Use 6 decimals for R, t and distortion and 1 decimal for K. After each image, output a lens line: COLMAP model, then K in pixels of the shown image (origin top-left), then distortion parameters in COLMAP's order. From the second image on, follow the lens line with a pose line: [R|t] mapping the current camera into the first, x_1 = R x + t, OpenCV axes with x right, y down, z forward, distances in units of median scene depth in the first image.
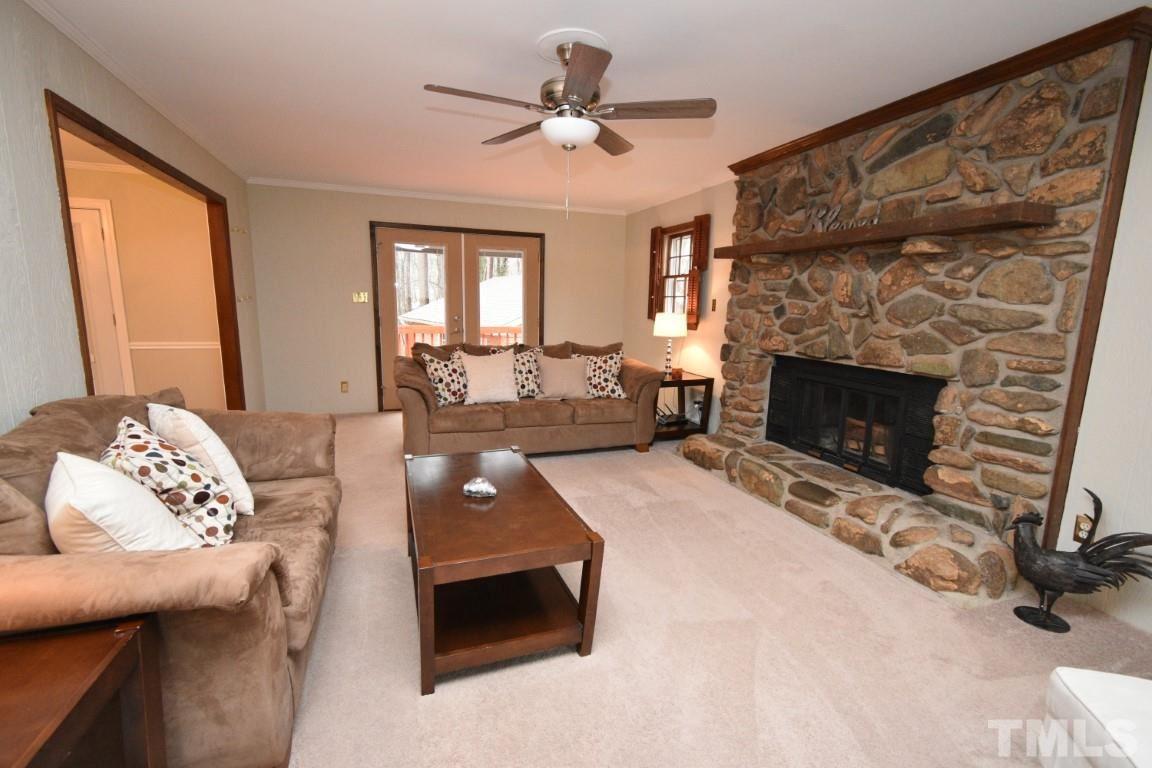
lens RADIAL K [[508.4, 0, 574.9], [0, 508.4, 385.8], [0, 0, 1]] dist [0.012807, -0.005854]
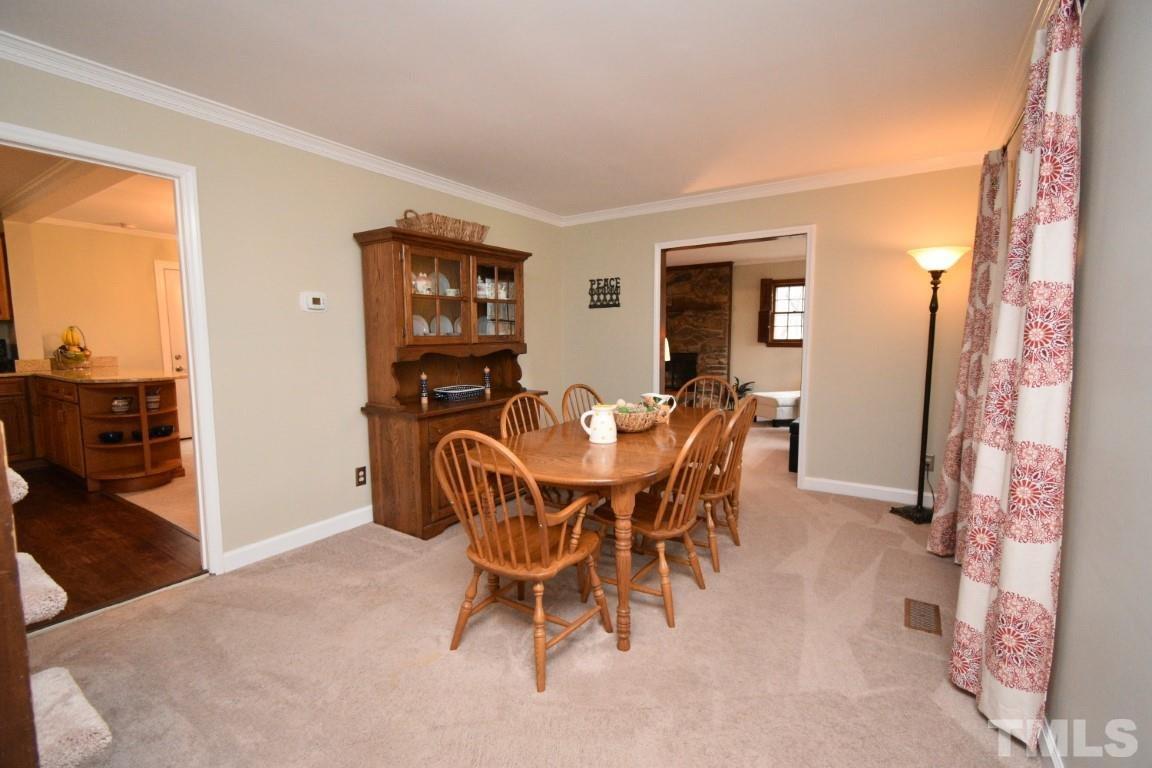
lens RADIAL K [[508.4, 0, 571.6], [0, 508.4, 383.1], [0, 0, 1]] dist [0.012807, -0.005854]
pose [[0.818847, -0.084617, 0.567741, -1.501969], [0.119643, 0.992511, -0.024635, 0.135390], [-0.561405, 0.088098, 0.822838, -1.006769]]
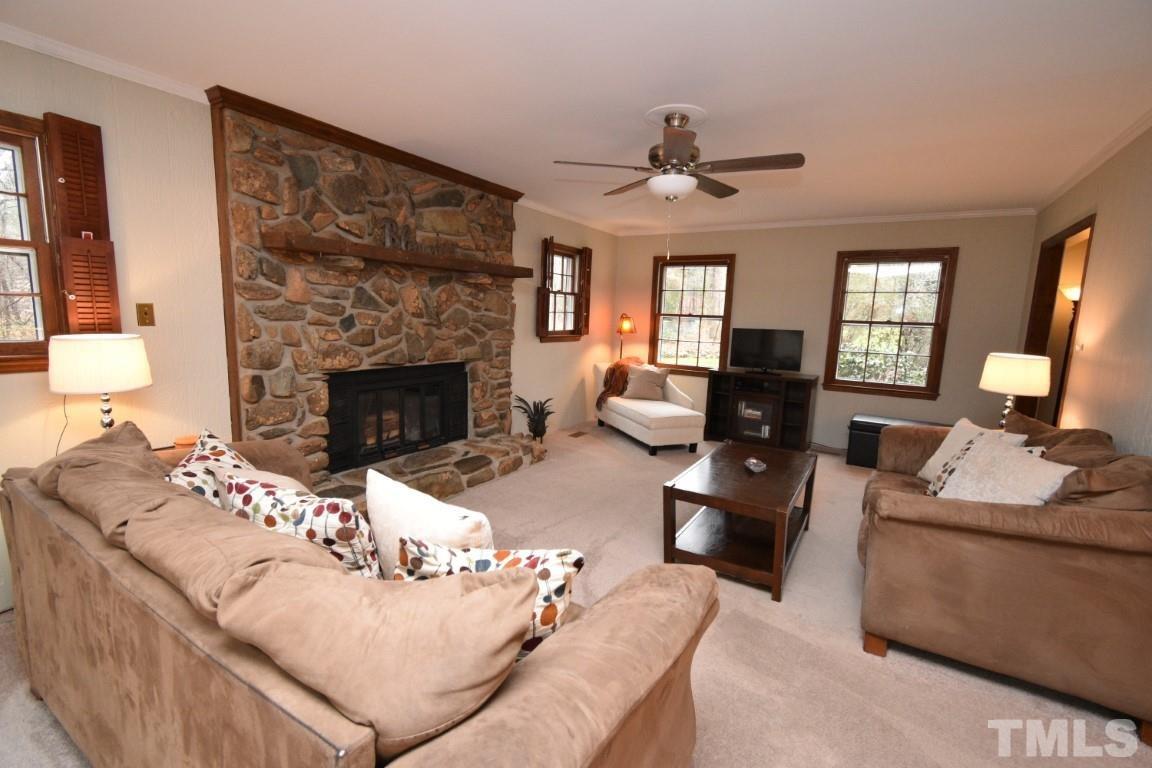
lens RADIAL K [[508.4, 0, 572.0], [0, 508.4, 385.6], [0, 0, 1]] dist [0.012807, -0.005854]
pose [[-0.617811, -0.154775, 0.770944, -0.621219], [0.081719, 0.962490, 0.258717, -0.278945], [-0.782069, 0.222839, -0.581988, 1.448204]]
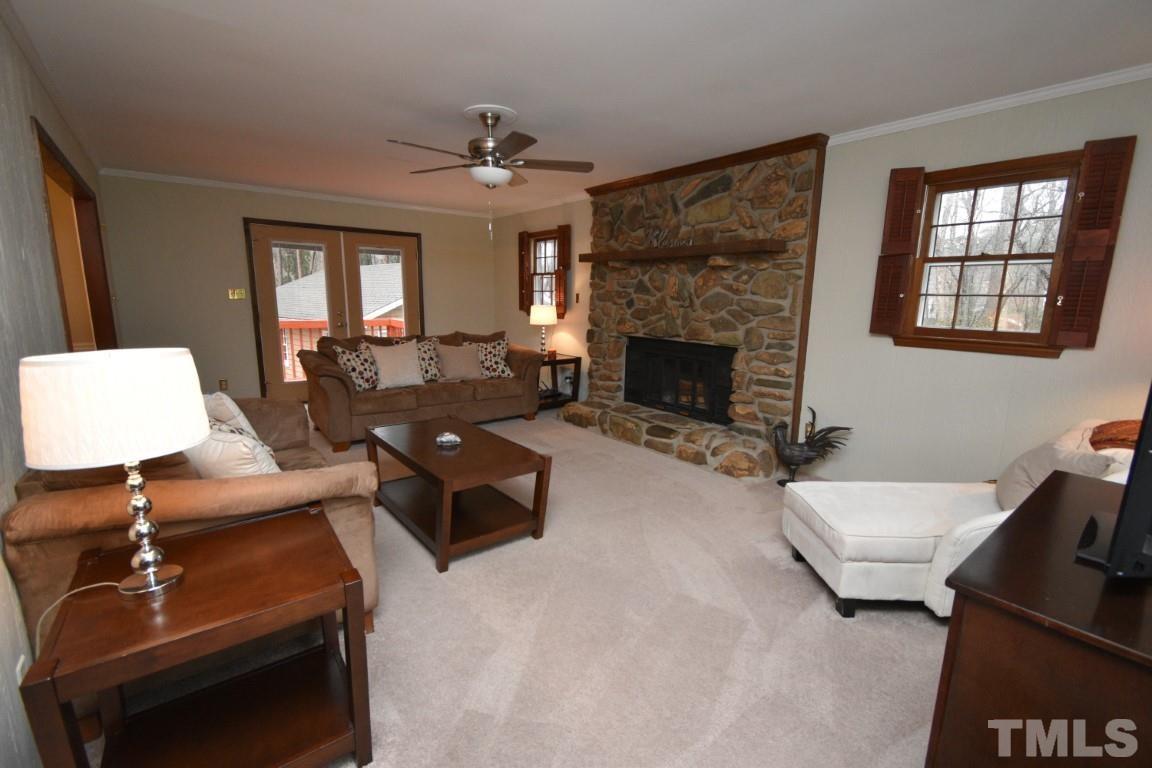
lens RADIAL K [[508.4, 0, 577.2], [0, 508.4, 383.2], [0, 0, 1]] dist [0.012807, -0.005854]
pose [[0.950249, -0.062580, 0.305141, -0.175230], [0.057606, 0.998019, 0.025284, 0.024254], [-0.306119, -0.006448, 0.951972, -0.267083]]
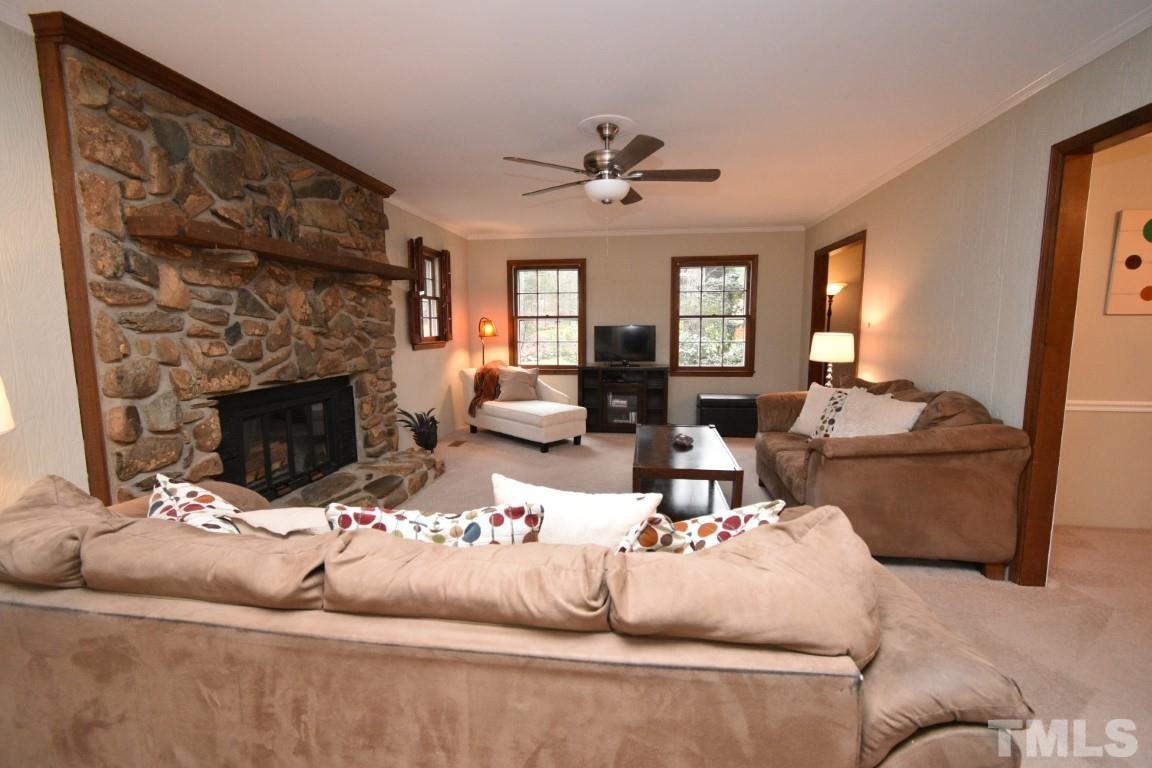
lens RADIAL K [[508.4, 0, 576.4], [0, 508.4, 384.9], [0, 0, 1]] dist [0.012807, -0.005854]
pose [[-0.885649, -0.072394, 0.458677, -0.412041], [0.062472, 0.960217, 0.272178, -0.282680], [-0.460133, 0.269709, -0.845893, 1.645466]]
